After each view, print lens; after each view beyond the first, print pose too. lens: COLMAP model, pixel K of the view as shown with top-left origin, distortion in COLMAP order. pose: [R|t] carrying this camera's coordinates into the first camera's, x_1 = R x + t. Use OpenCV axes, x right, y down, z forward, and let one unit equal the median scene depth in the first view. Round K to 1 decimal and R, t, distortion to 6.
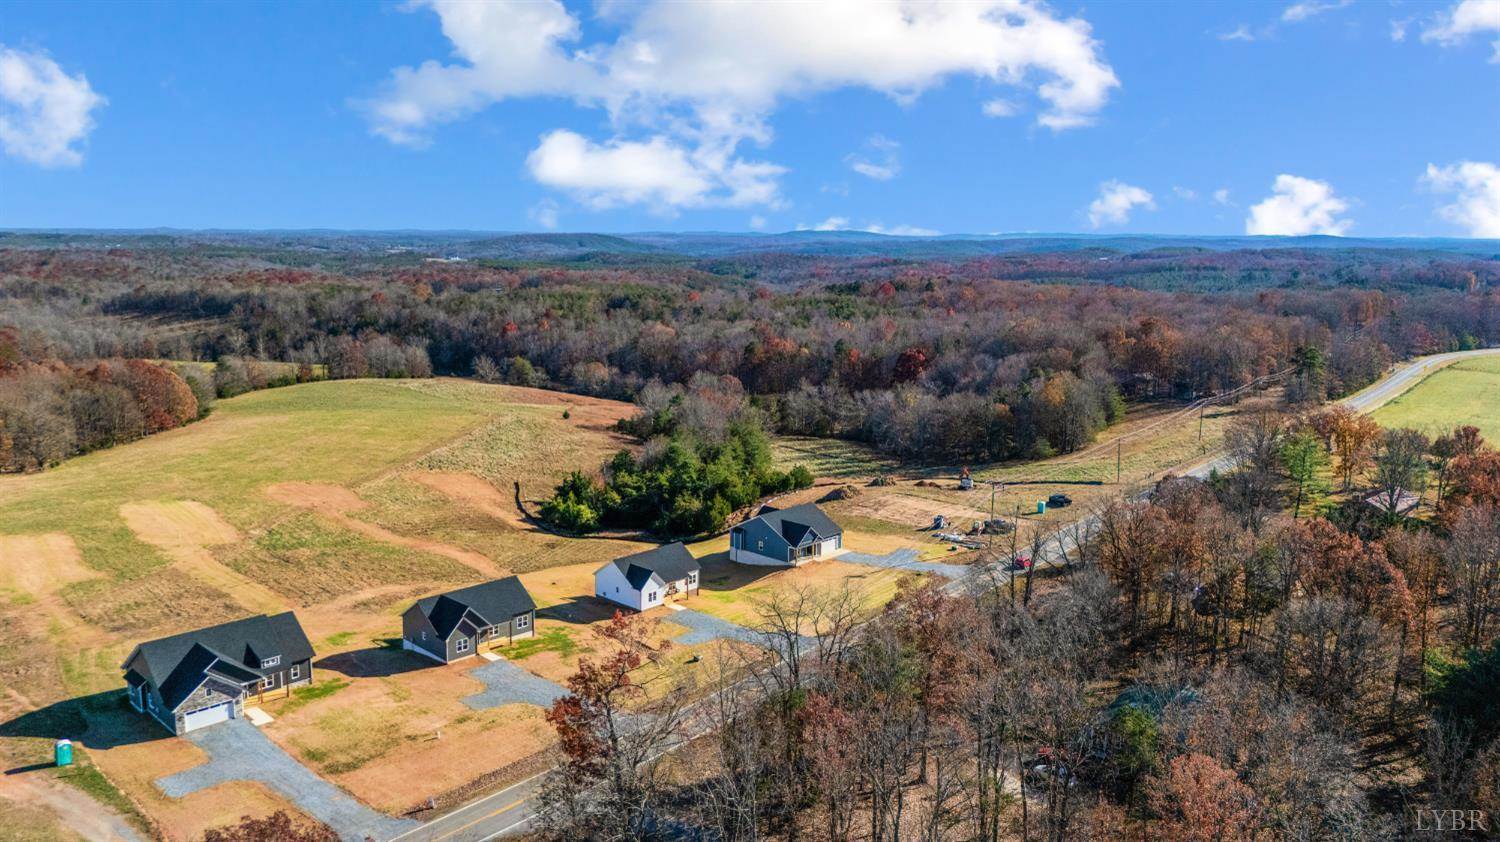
lens RADIAL K [[1082.0, 0, 750.0], [0, 1082.0, 421.0], [0, 0, 1]] dist [0.111250, -0.144487]
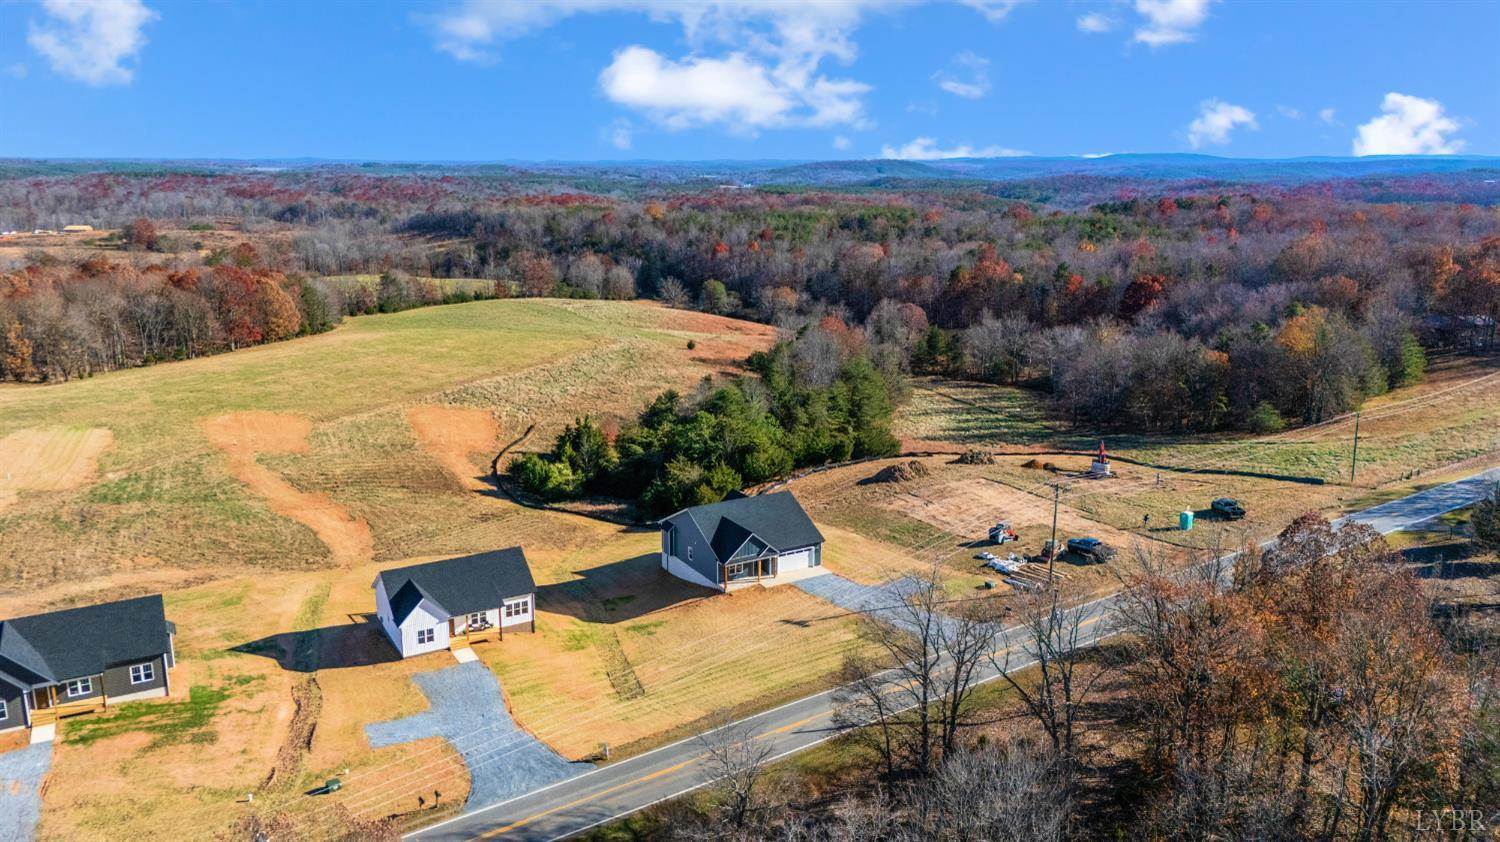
lens RADIAL K [[1082.0, 0, 750.0], [0, 1082.0, 421.0], [0, 0, 1]] dist [0.111250, -0.144487]
pose [[0.962680, 0.056623, -0.264653, 0.133661], [-0.039662, 0.996828, 0.068999, -0.007903], [0.267721, -0.055927, 0.961872, 0.232538]]
